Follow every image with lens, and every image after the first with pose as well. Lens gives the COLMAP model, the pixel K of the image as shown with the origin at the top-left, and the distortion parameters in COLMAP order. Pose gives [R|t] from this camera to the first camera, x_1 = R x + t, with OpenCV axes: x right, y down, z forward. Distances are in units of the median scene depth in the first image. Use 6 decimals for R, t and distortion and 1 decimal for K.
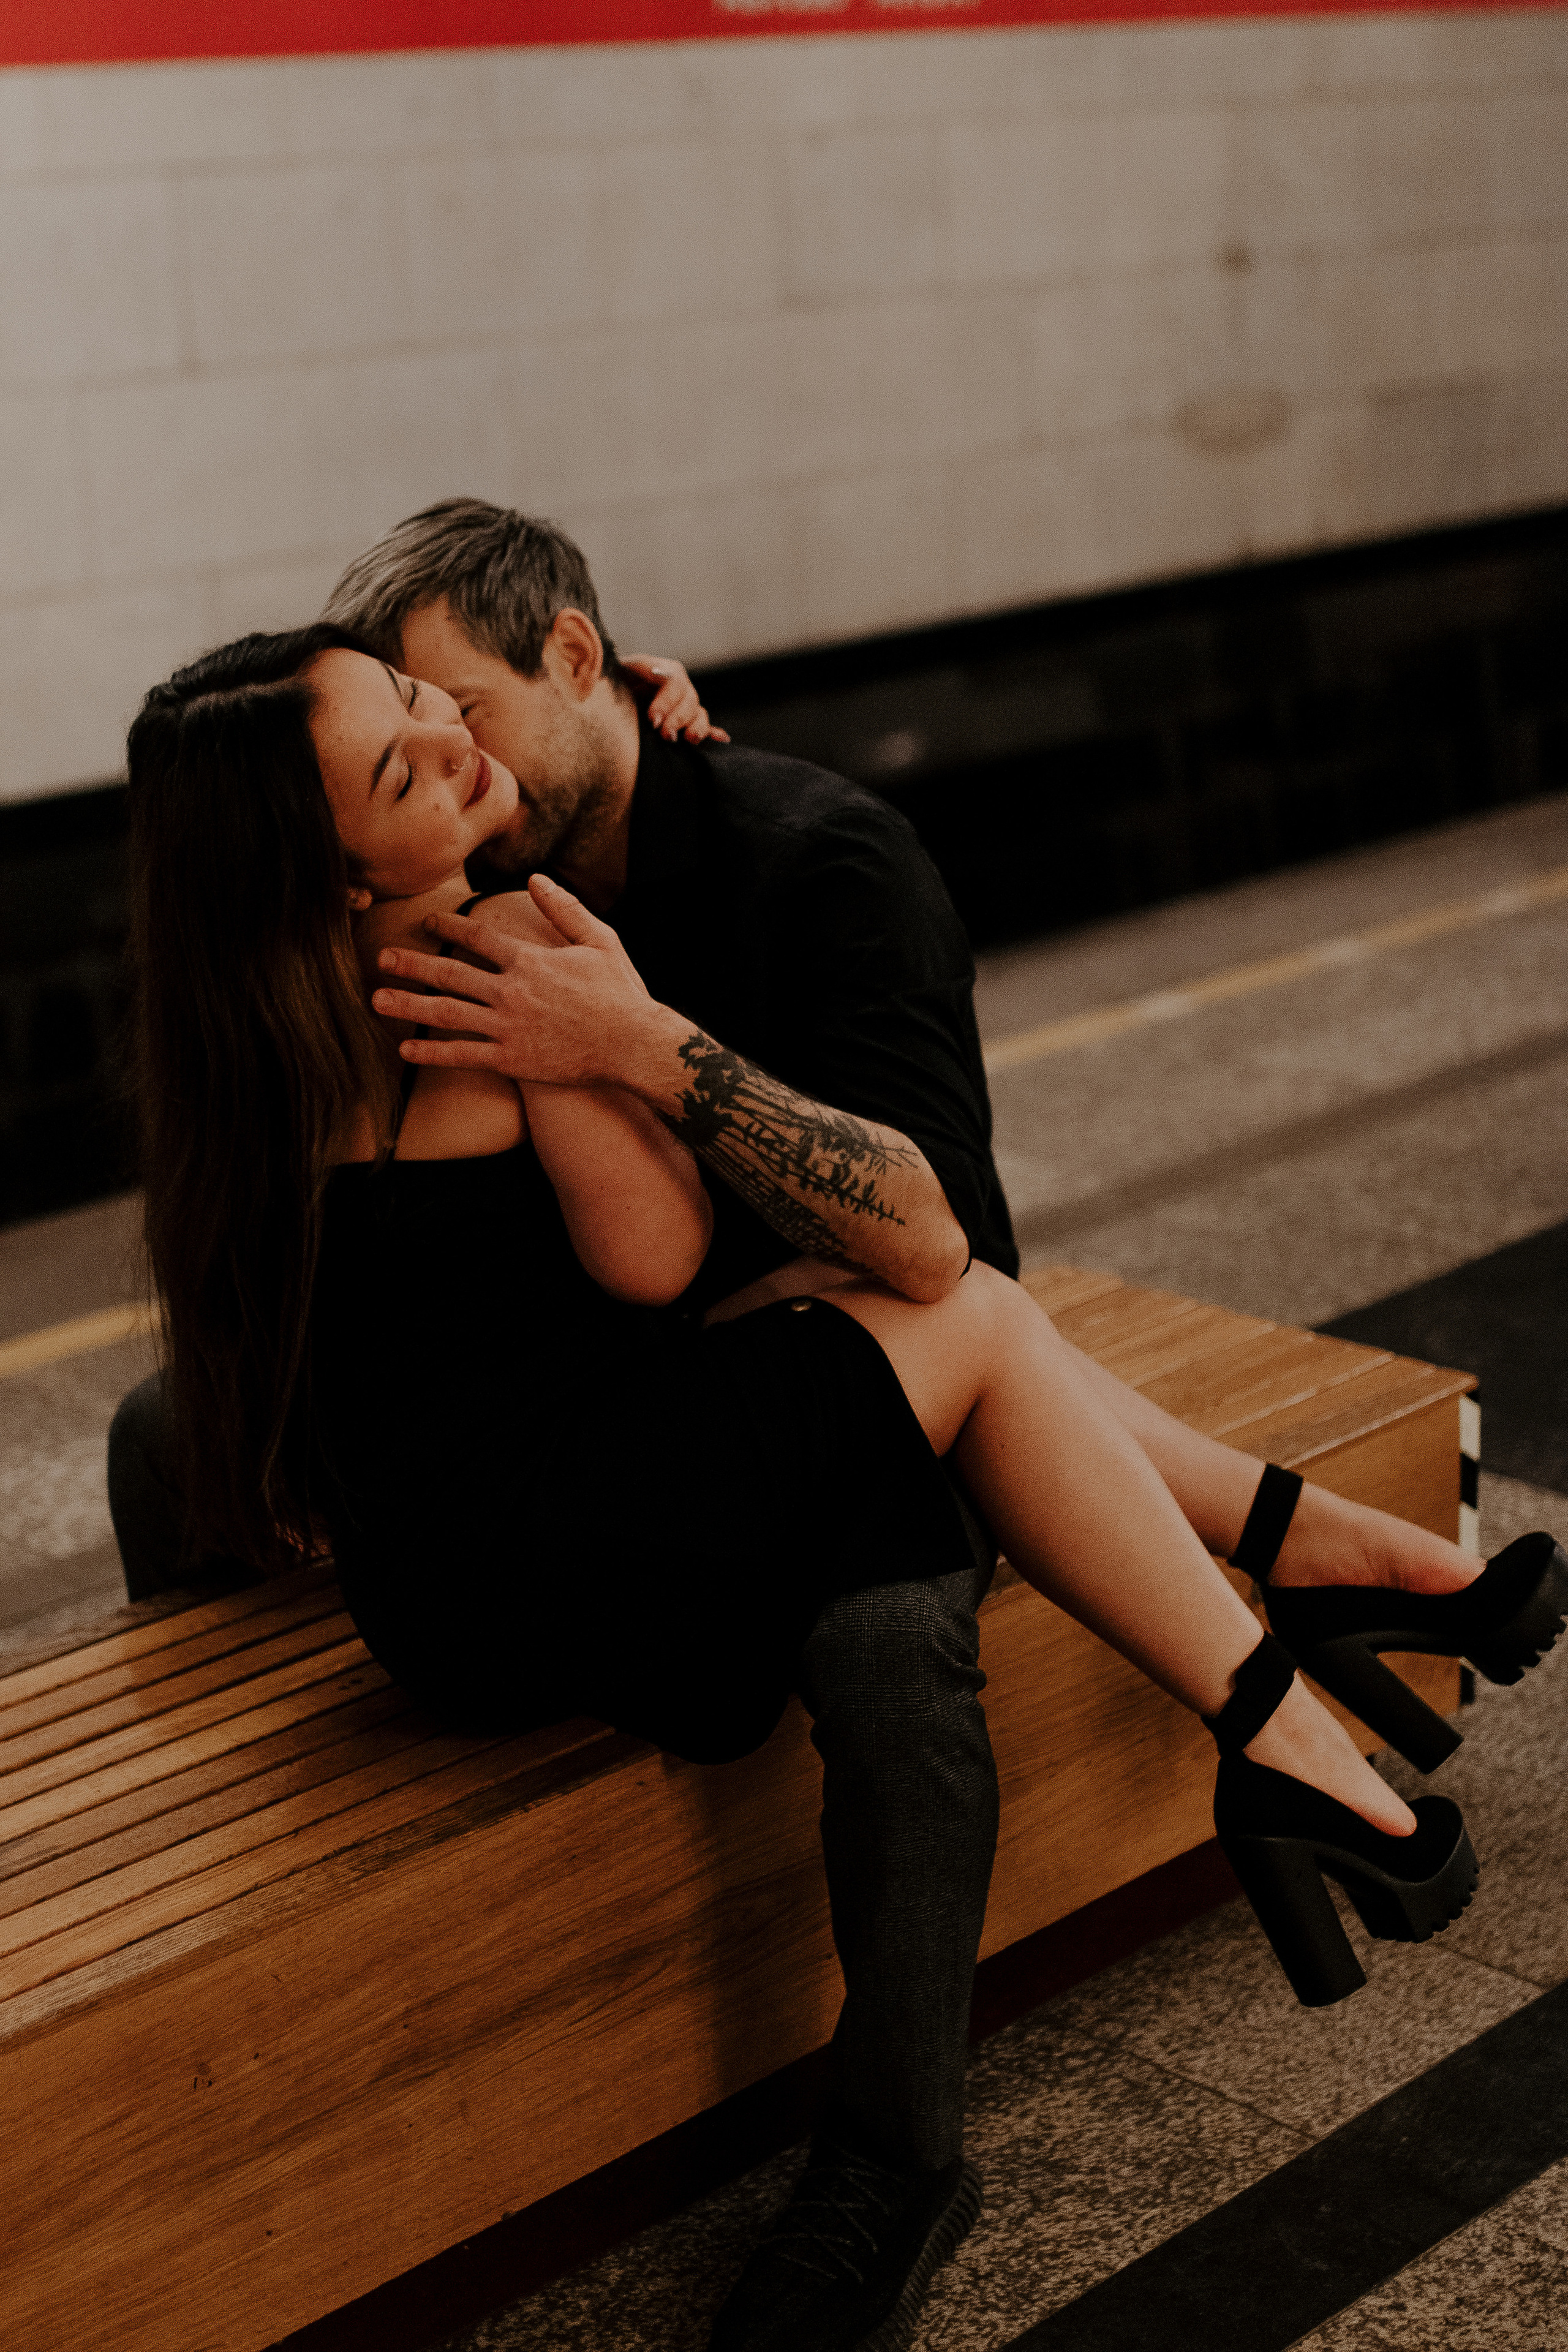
lens RADIAL K [[3674.8, 0, 781.7], [0, 3674.8, 1180.6], [0, 0, 1]] dist [-0.017408, 0.087787]
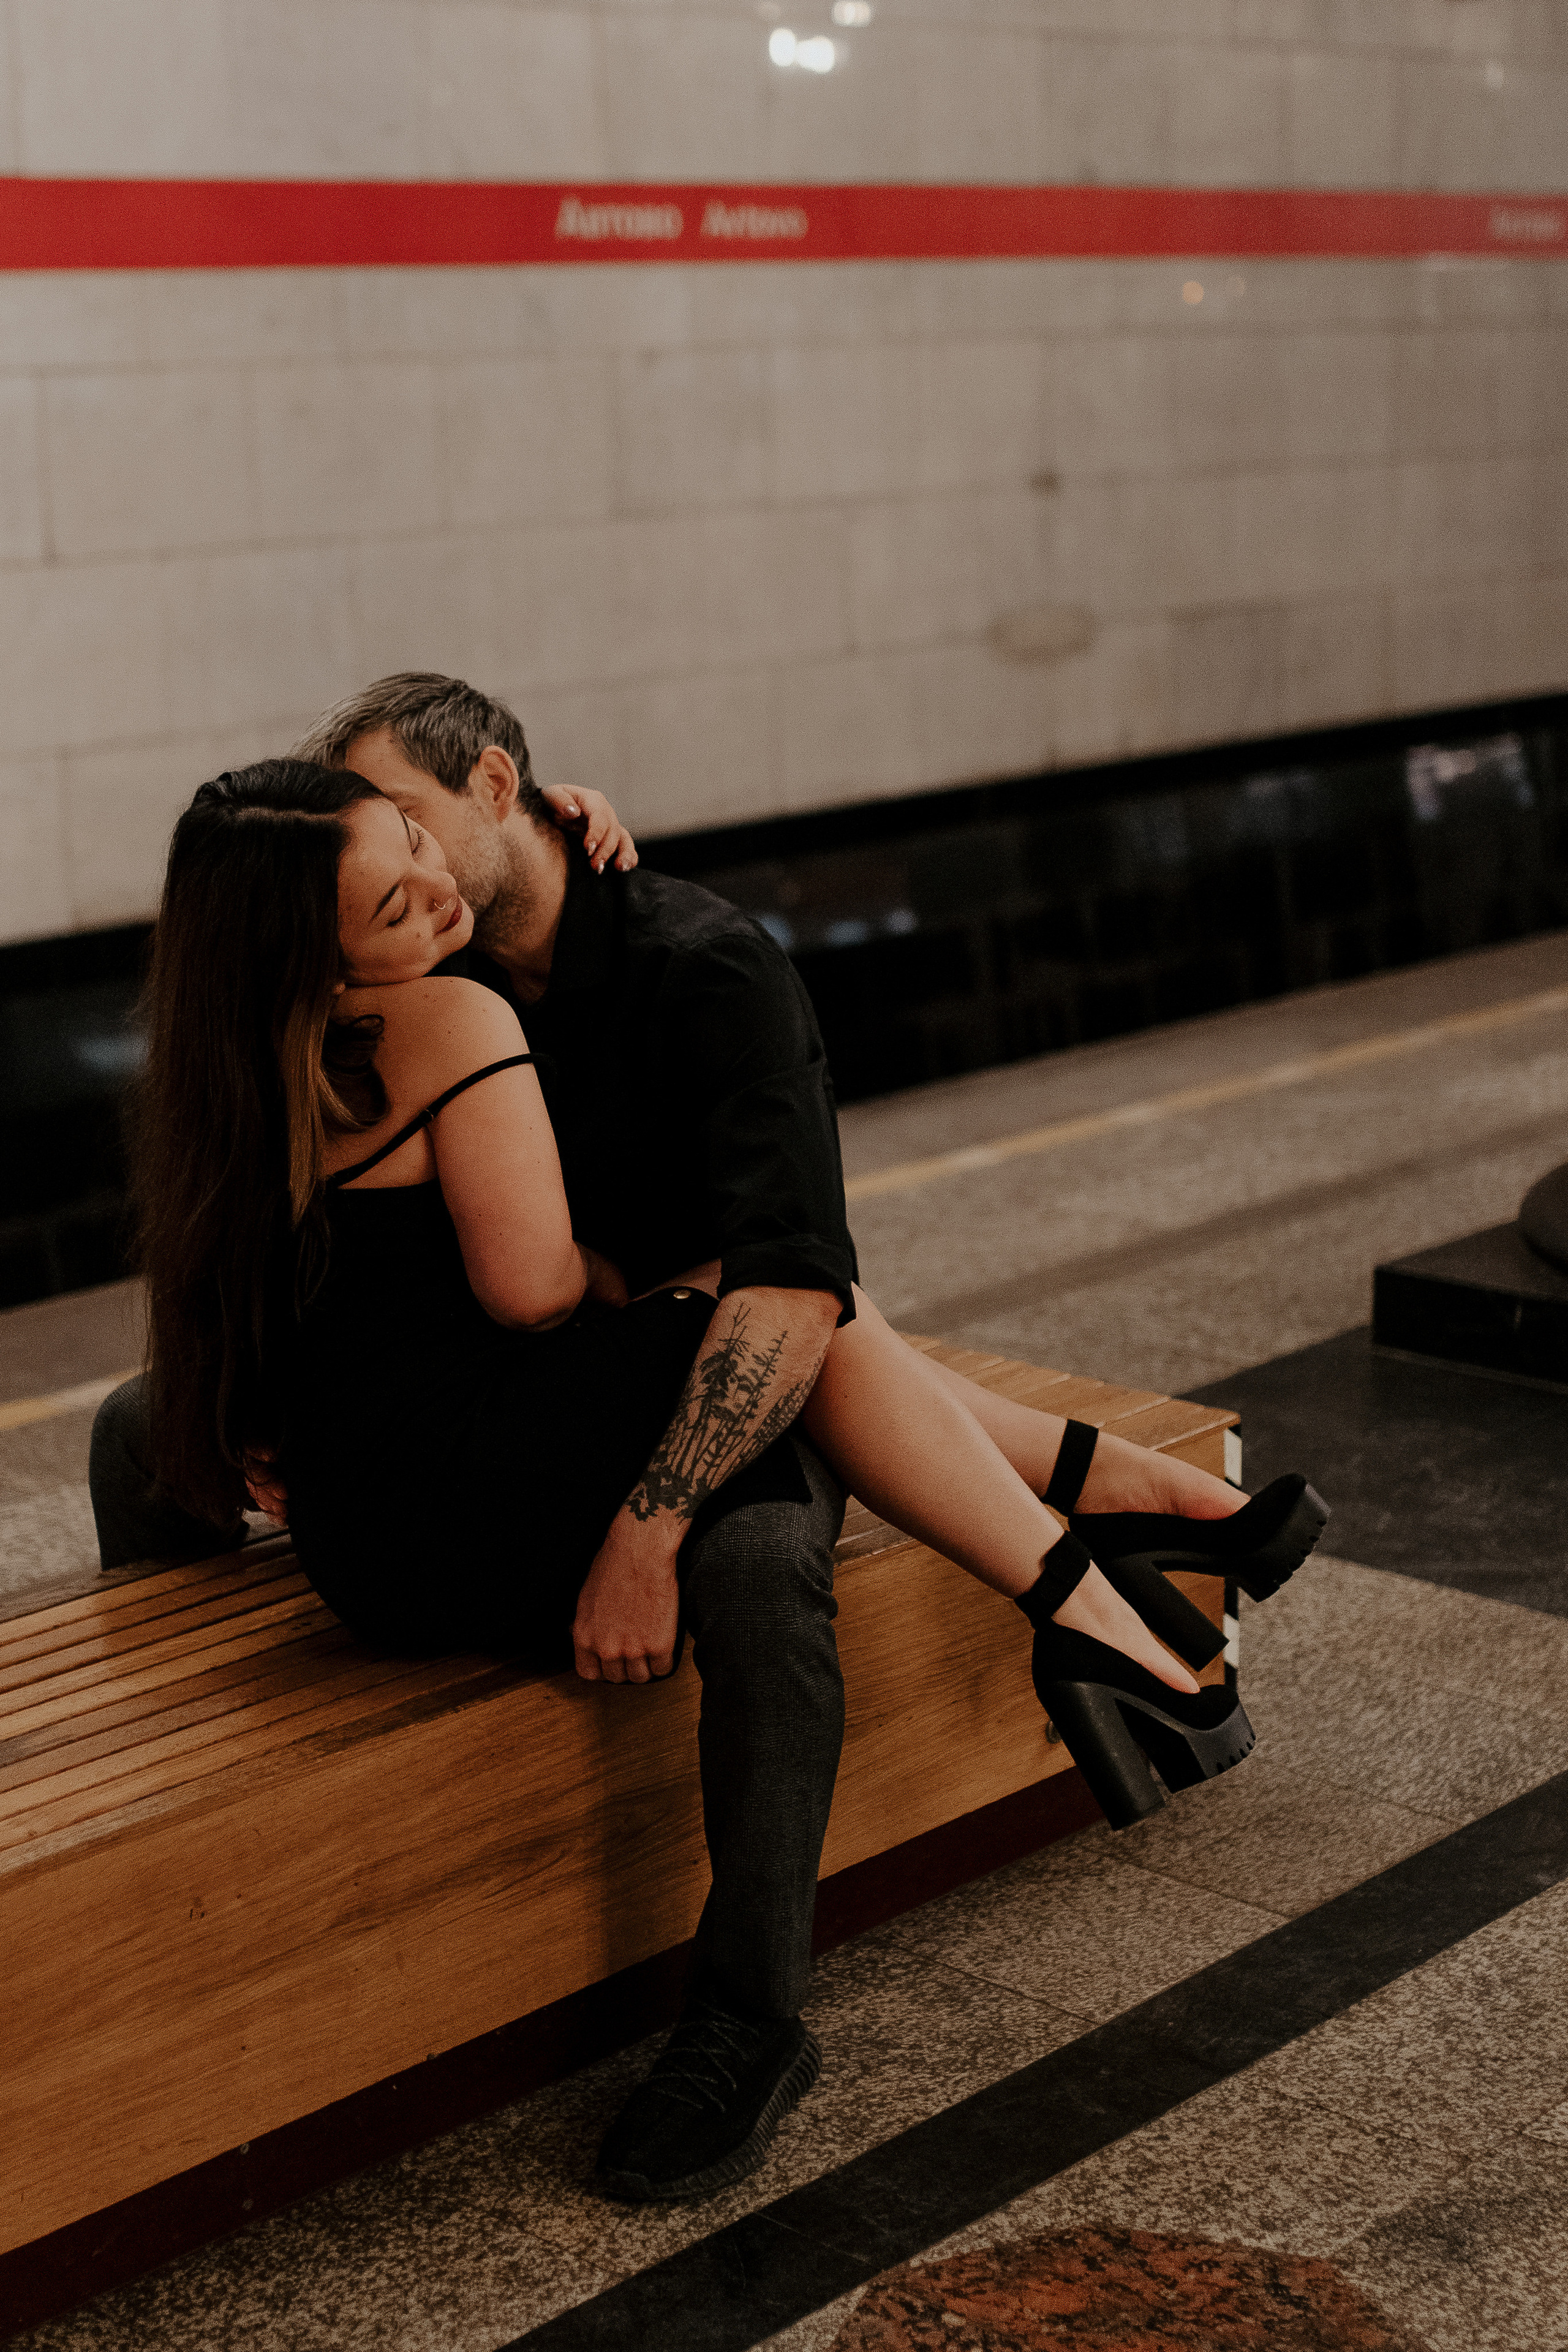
lens RADIAL K [[3781.2, 0, 786.2], [0, 3781.2, 1171.4], [0, 0, 1]] dist [-0.013767, 0.088931]
pose [[0.998333, 0.015919, 0.055487, -0.029602], [-0.012364, 0.997884, -0.063833, 0.064562], [-0.056385, 0.063040, 0.996417, -0.246670]]
